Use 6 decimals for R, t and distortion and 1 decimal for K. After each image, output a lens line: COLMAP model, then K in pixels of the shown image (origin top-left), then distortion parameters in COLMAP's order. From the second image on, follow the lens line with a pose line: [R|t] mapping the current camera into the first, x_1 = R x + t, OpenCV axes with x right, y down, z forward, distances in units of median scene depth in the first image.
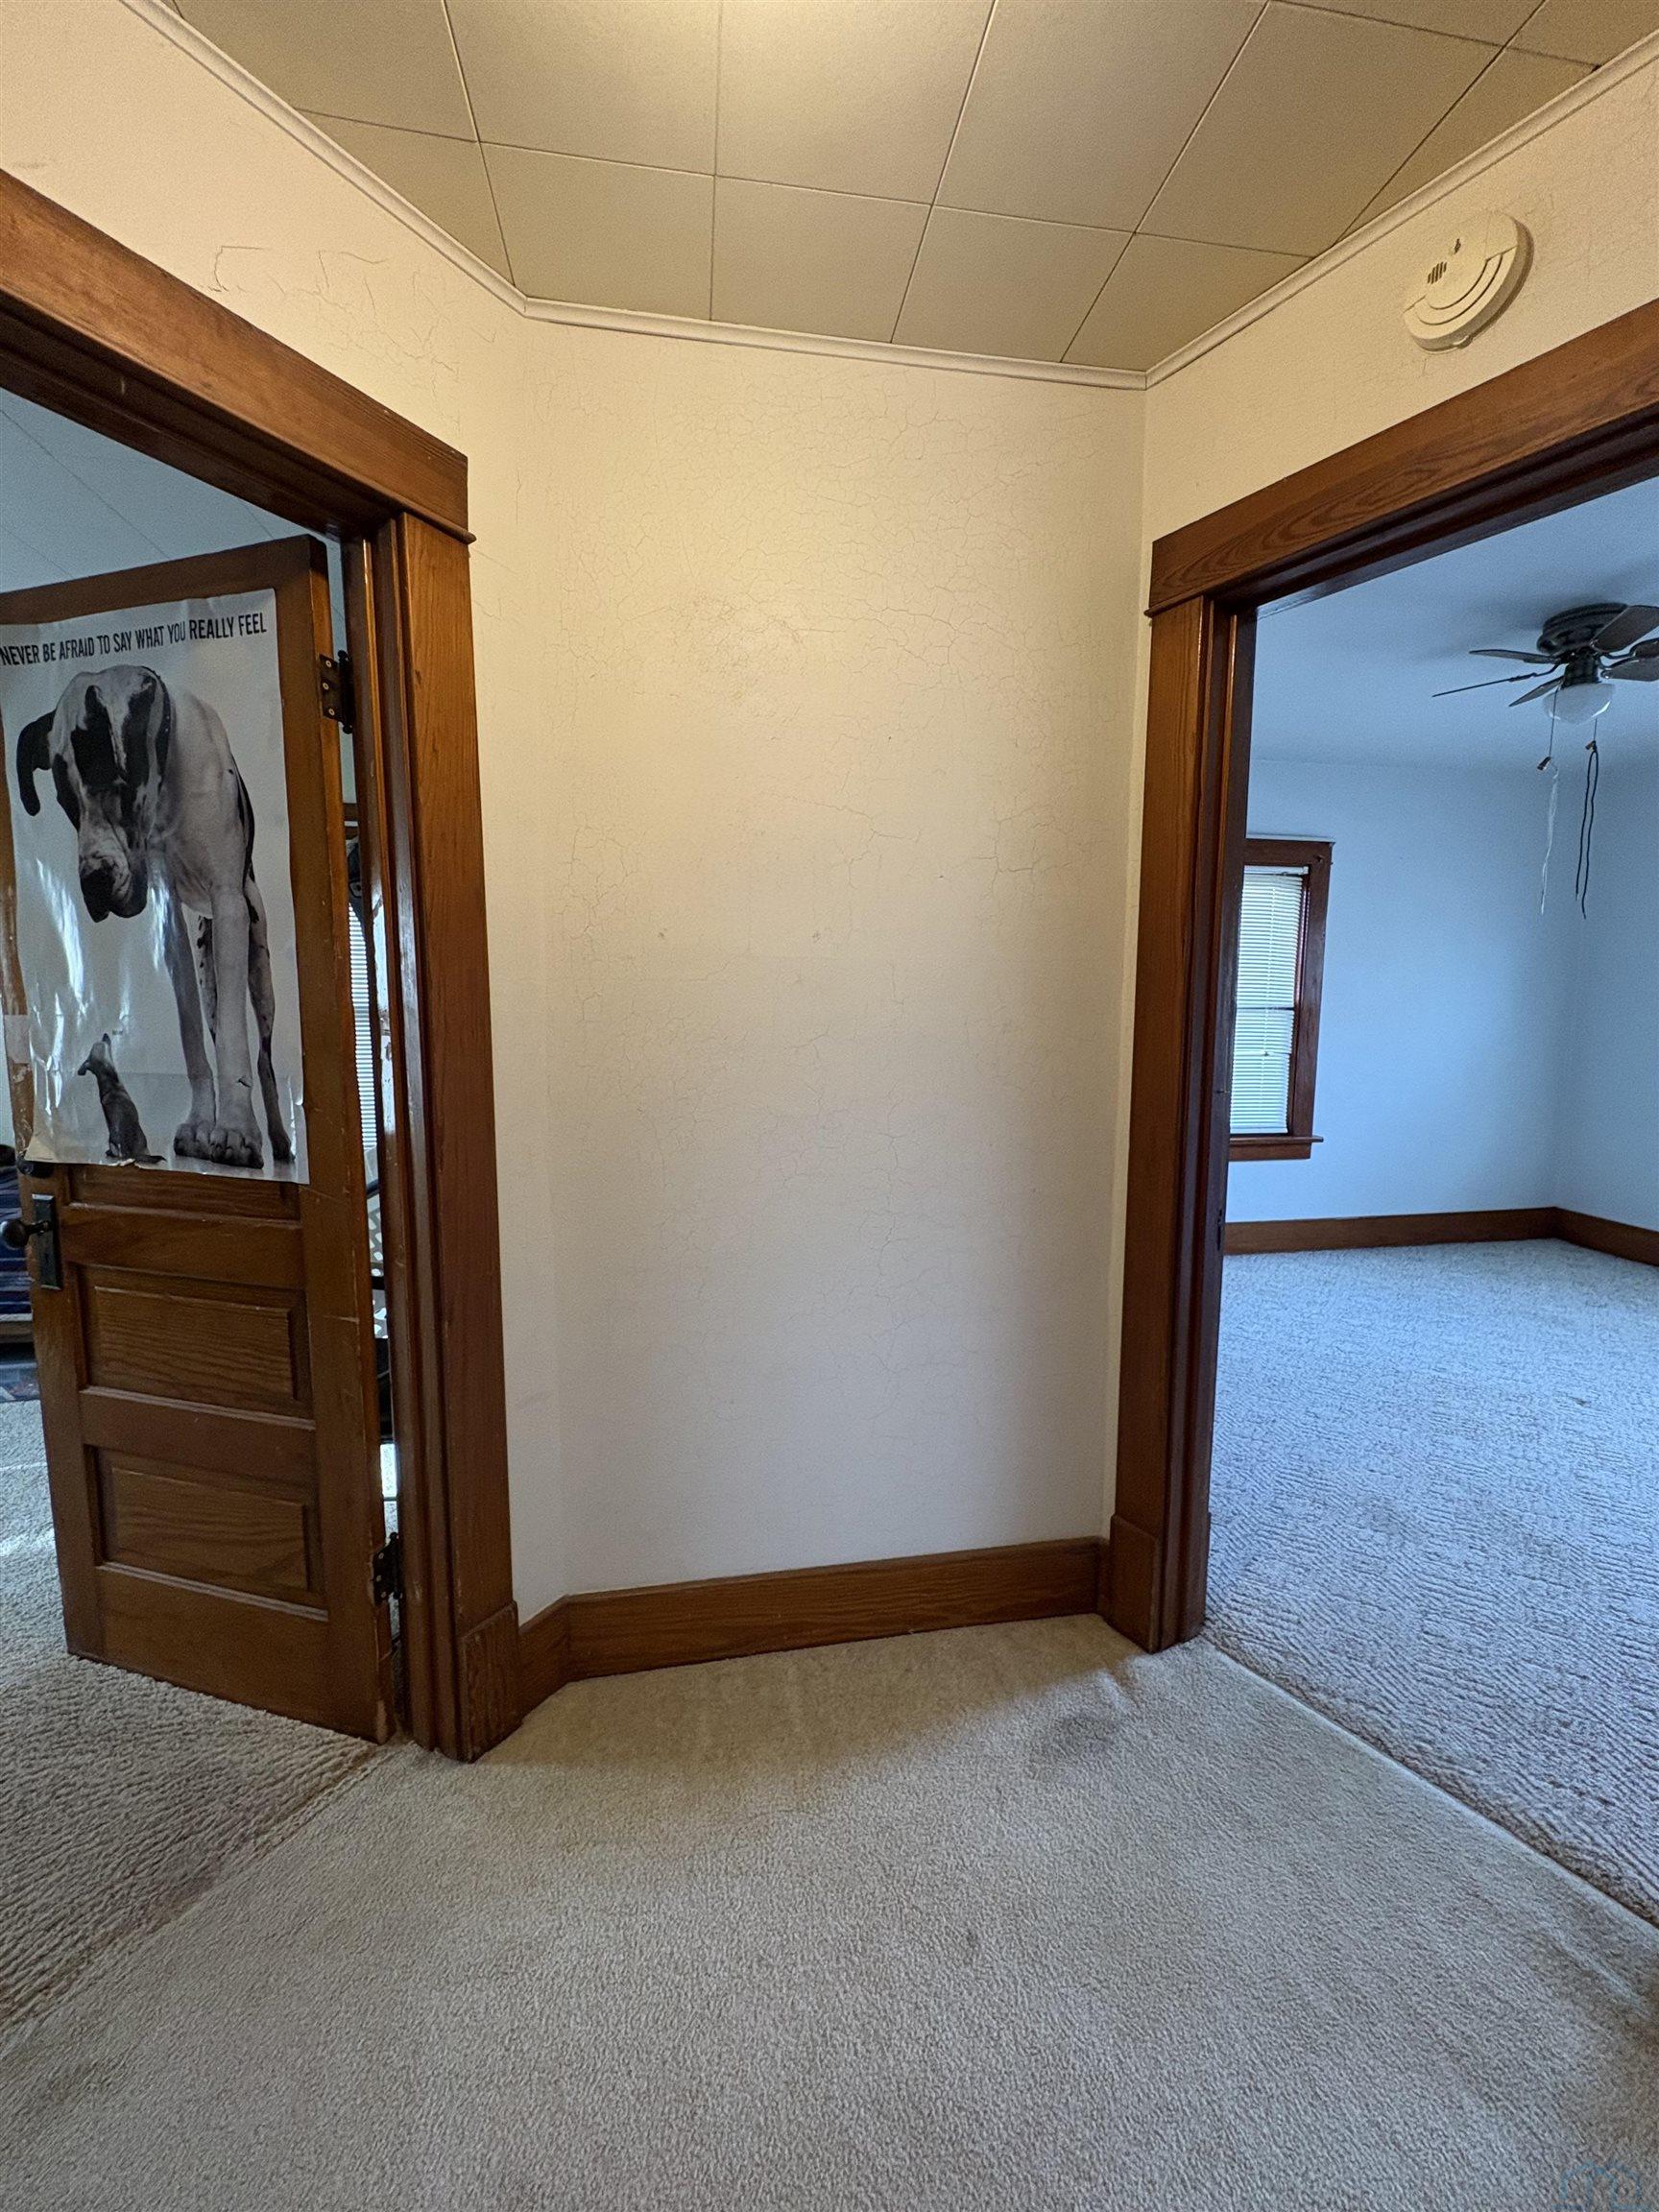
lens RADIAL K [[876.2, 0, 829.7], [0, 876.2, 1111.7], [0, 0, 1]] dist [-0.003083, 0.000851]
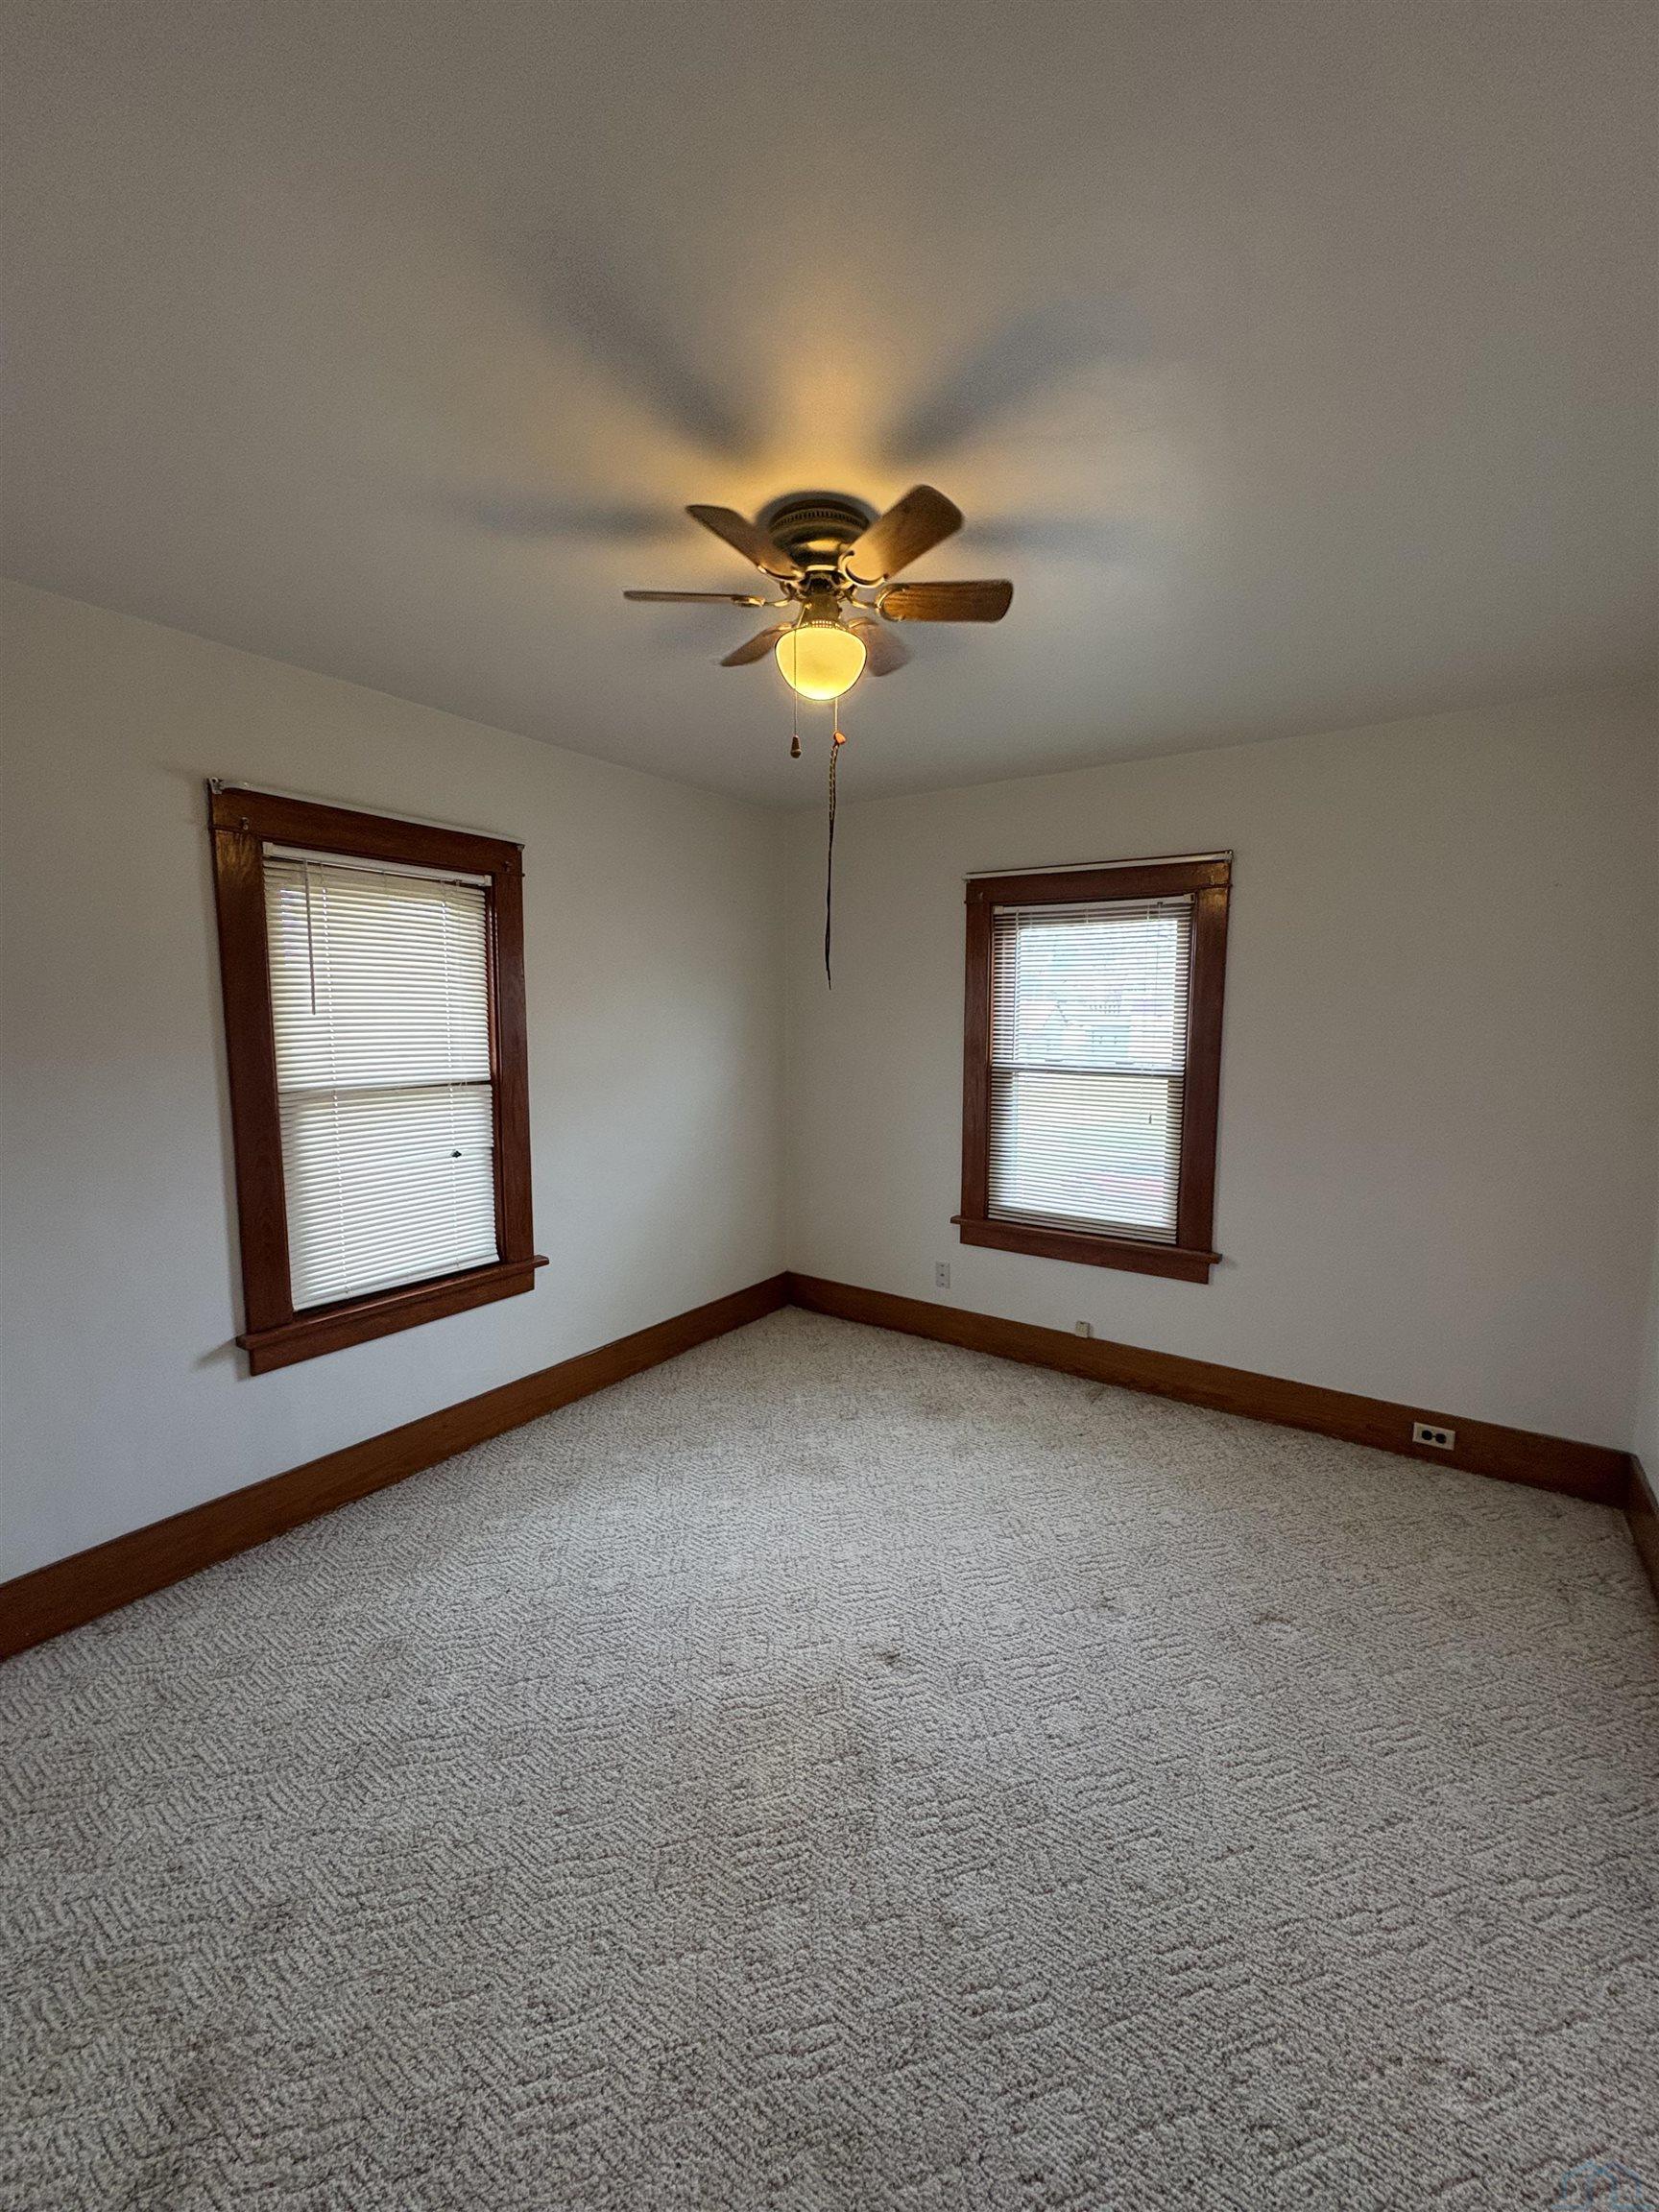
lens RADIAL K [[876.2, 0, 836.5], [0, 876.2, 1108.4], [0, 0, 1]] dist [-0.003083, 0.000851]
pose [[0.689531, -0.077458, 0.720102, 0.222428], [0.080715, 0.996289, 0.029877, -0.095875], [-0.719744, 0.037522, 0.693225, 0.332533]]
